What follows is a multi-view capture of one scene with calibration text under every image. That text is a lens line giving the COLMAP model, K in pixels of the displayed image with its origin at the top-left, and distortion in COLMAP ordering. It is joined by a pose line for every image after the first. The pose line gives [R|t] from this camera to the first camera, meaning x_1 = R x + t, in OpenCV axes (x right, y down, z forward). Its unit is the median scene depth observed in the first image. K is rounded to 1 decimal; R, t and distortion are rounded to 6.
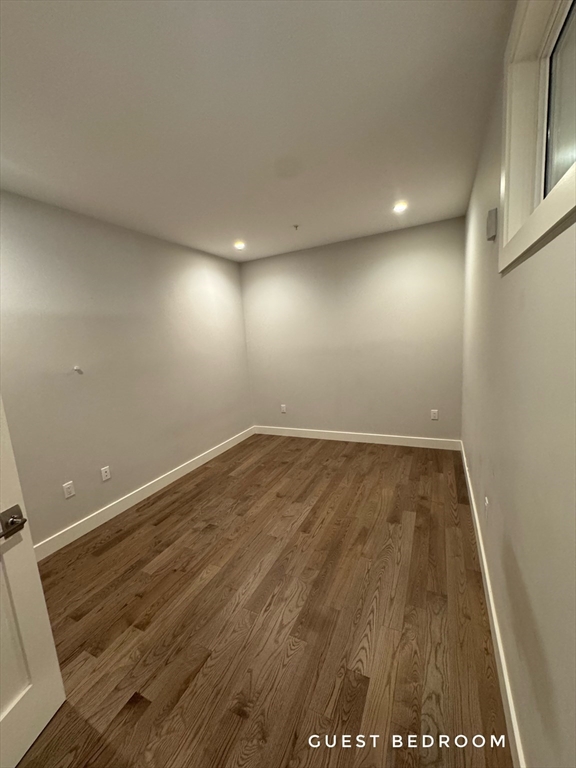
lens RADIAL K [[307.7, 0, 288.0], [0, 307.7, 384.0], [0, 0, 1]] dist [-0.000482, -0.000792]
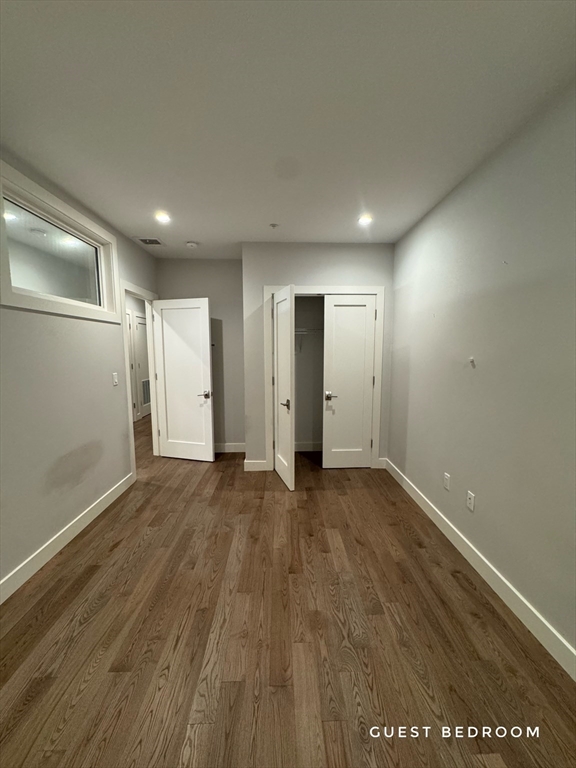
lens RADIAL K [[307.7, 0, 288.0], [0, 307.7, 384.0], [0, 0, 1]] dist [-0.000482, -0.000792]
pose [[-0.884578, 0.126030, -0.449042, 0.135558], [-0.007944, 0.958587, 0.284690, -0.234171], [0.466325, 0.255398, -0.846943, 1.579377]]
